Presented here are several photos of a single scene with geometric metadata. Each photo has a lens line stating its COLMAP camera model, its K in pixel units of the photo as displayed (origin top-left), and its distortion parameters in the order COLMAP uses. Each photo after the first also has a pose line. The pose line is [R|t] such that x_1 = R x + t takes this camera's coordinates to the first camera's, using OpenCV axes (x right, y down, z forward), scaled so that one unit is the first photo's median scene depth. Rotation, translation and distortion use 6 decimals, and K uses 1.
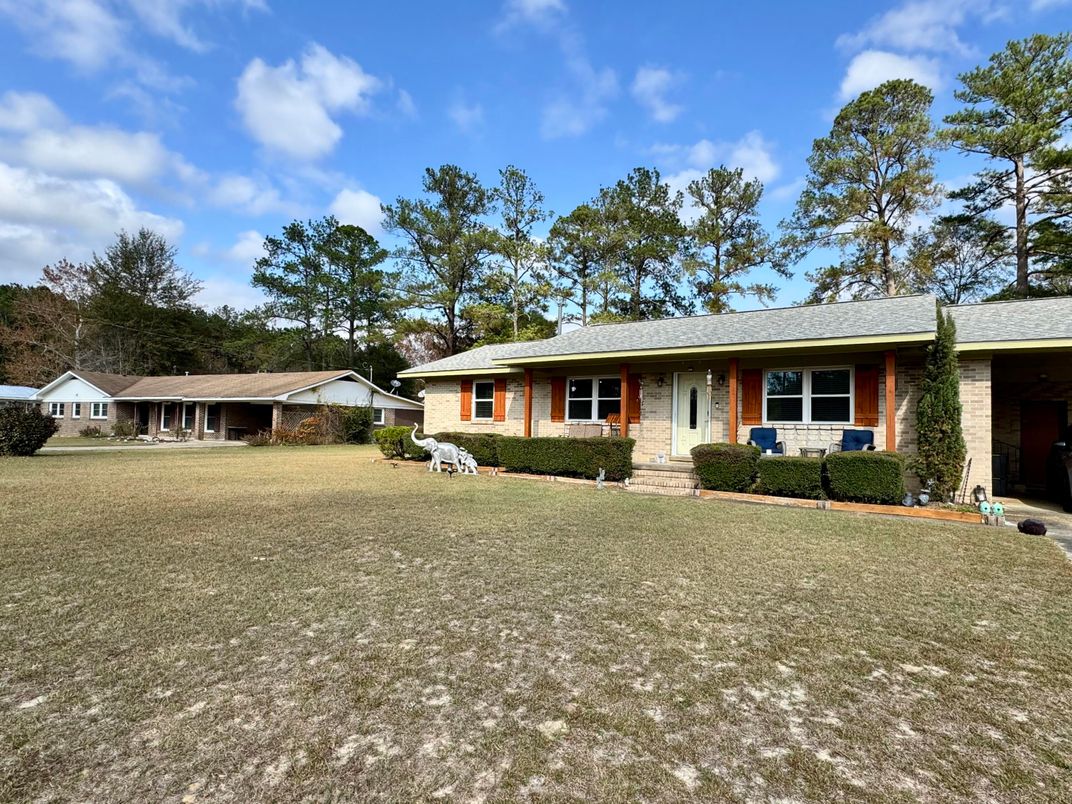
lens RADIAL K [[759.7, 0, 539.5], [0, 759.7, 399.0], [0, 0, 1]] dist [0.100645, -0.126859]
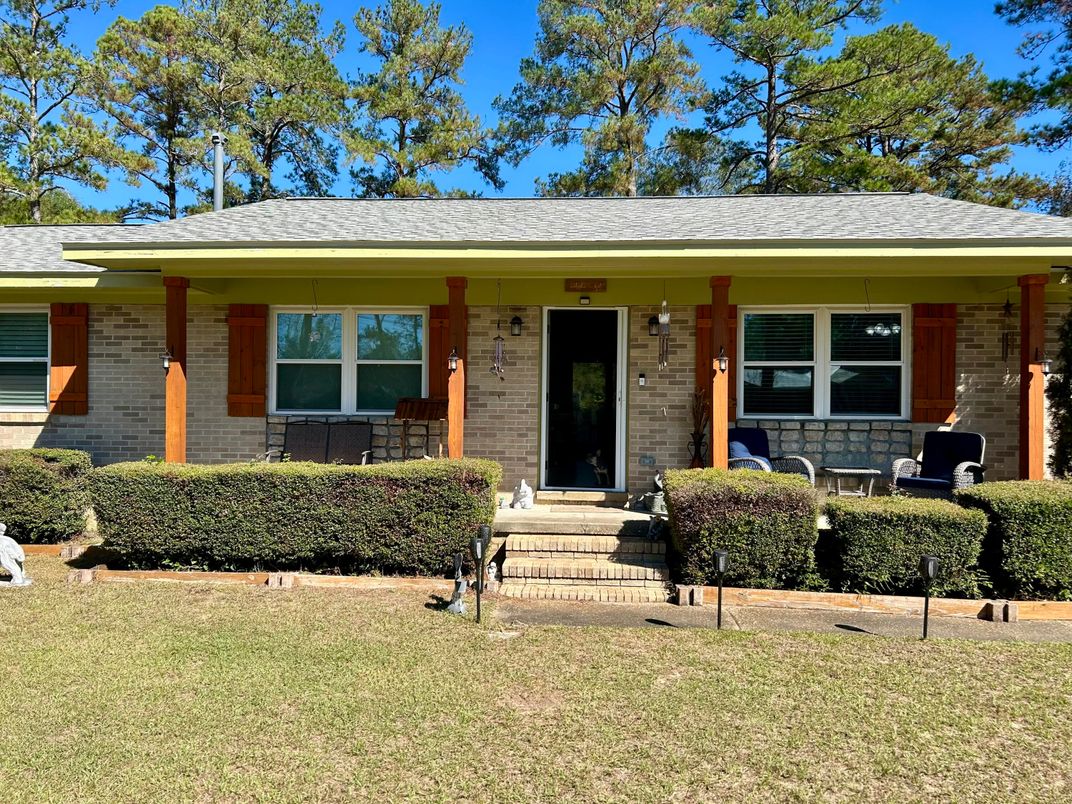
lens RADIAL K [[781.3, 0, 495.9], [0, 781.3, 404.2], [0, 0, 1]] dist [0.118481, -0.163748]
pose [[0.842875, -0.016360, 0.537860, -0.065920], [-0.016145, 0.998319, 0.055666, -0.001602], [-0.537866, -0.055603, 0.841194, 0.414344]]
